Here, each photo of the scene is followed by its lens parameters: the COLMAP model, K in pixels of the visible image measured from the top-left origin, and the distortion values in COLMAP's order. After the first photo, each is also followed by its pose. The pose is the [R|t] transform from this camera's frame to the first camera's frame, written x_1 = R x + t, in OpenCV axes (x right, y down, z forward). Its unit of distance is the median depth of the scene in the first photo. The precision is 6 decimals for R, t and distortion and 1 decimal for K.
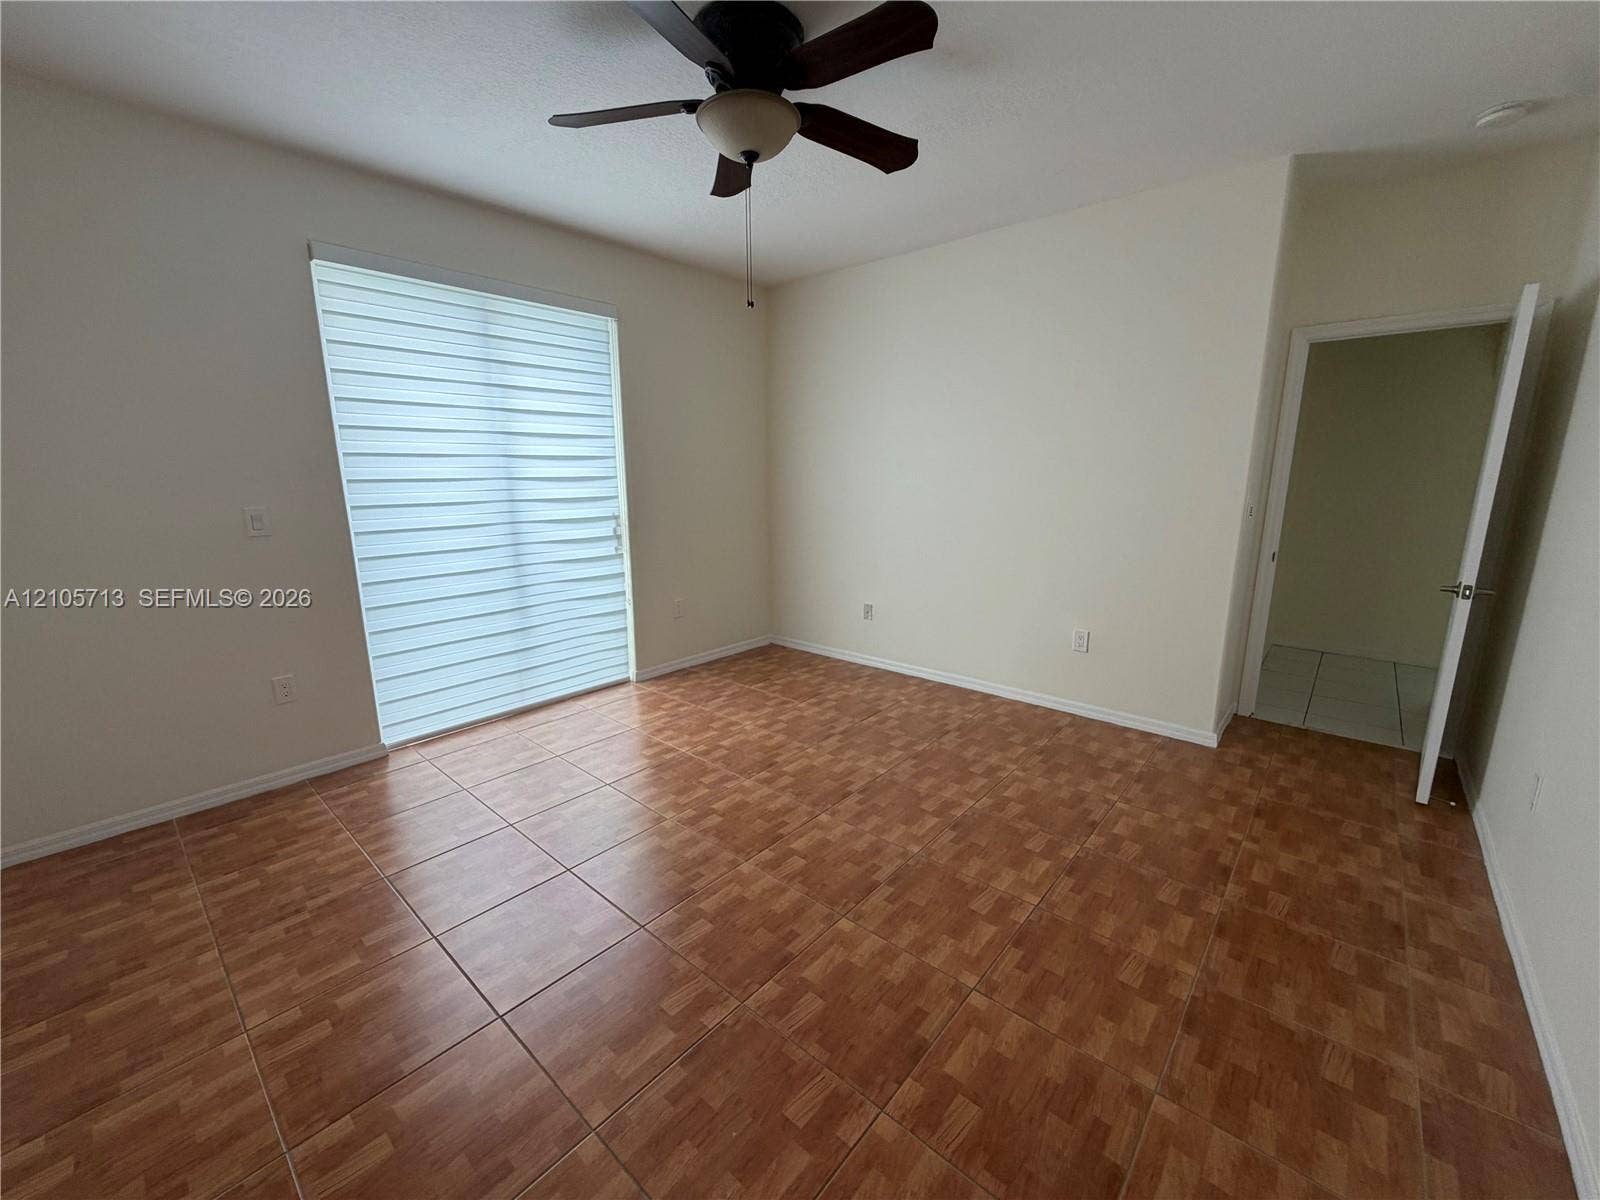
lens RADIAL K [[651.2, 0, 809.2], [0, 651.2, 517.5], [0, 0, 1]] dist [0.001653, 0.000486]
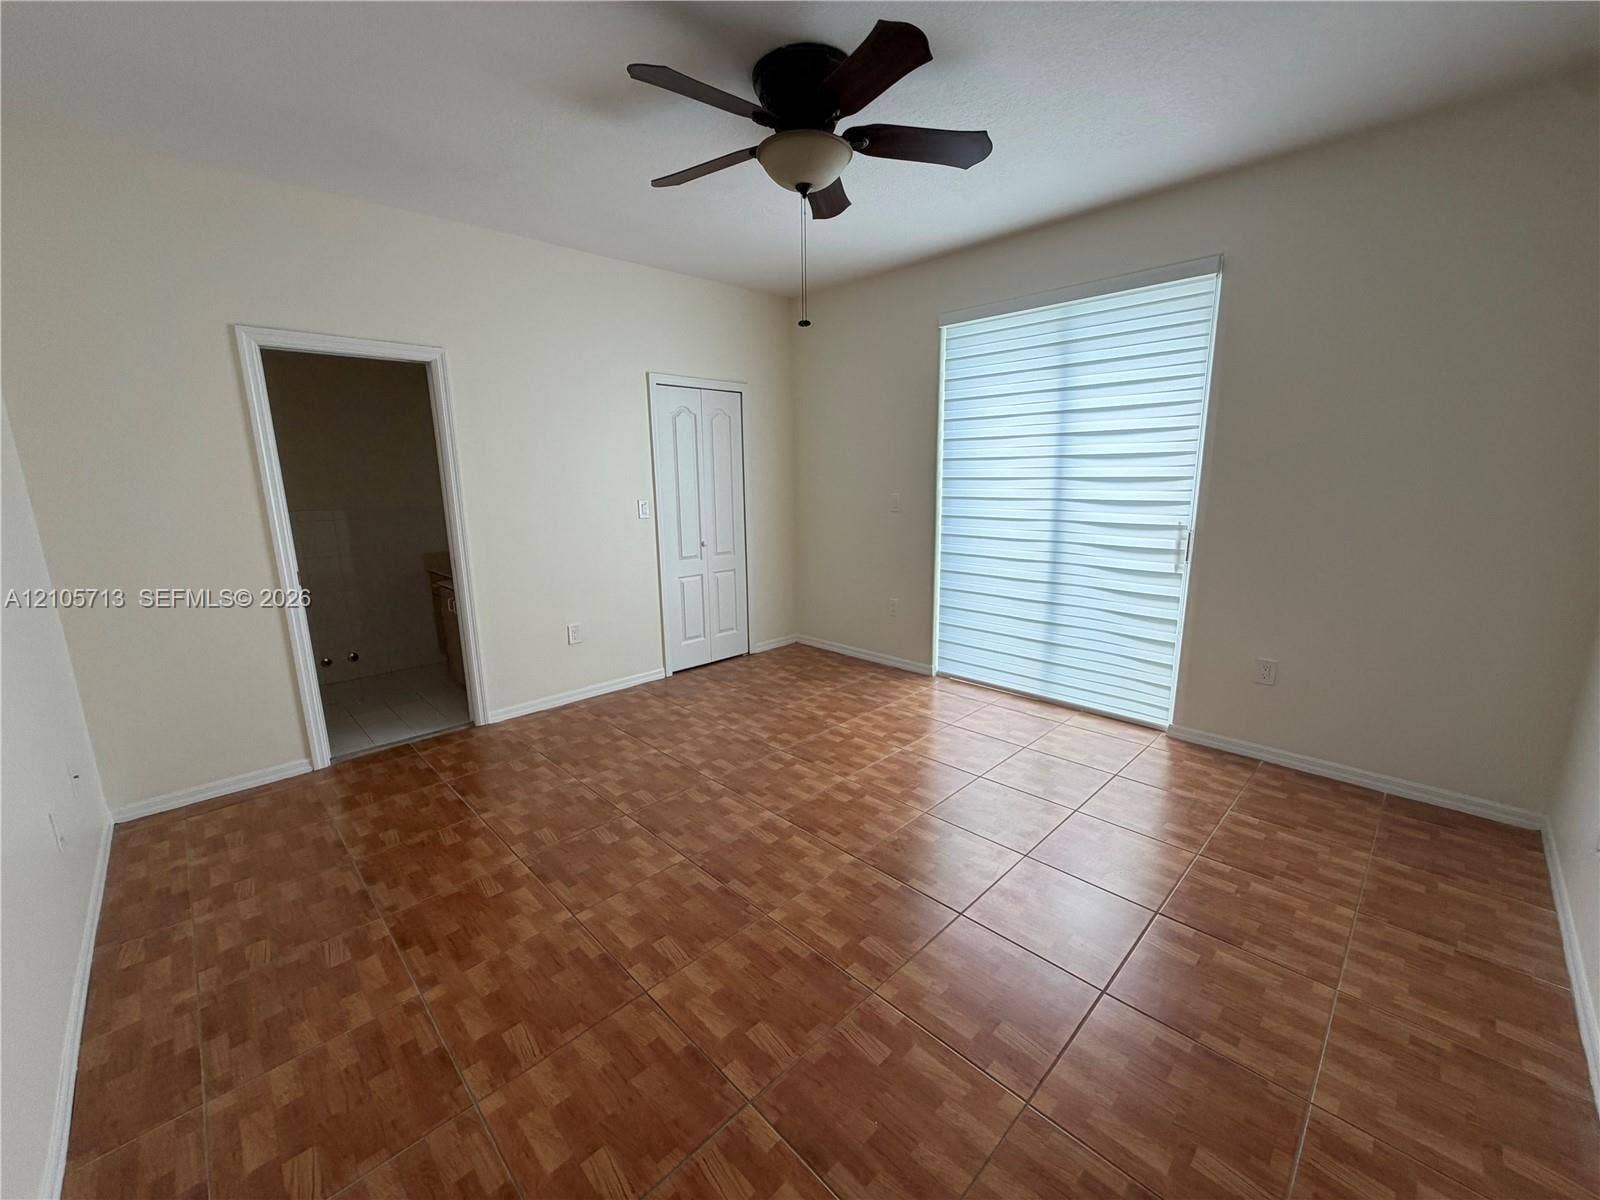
lens RADIAL K [[640.8, 0, 795.6], [0, 640.8, 602.5], [0, 0, 1]] dist [0.002529, -0.000013]
pose [[-0.089114, 0.205915, -0.974504, 0.593023], [-0.058598, 0.975618, 0.211509, -0.054966], [0.994296, 0.075952, -0.074875, 0.688081]]
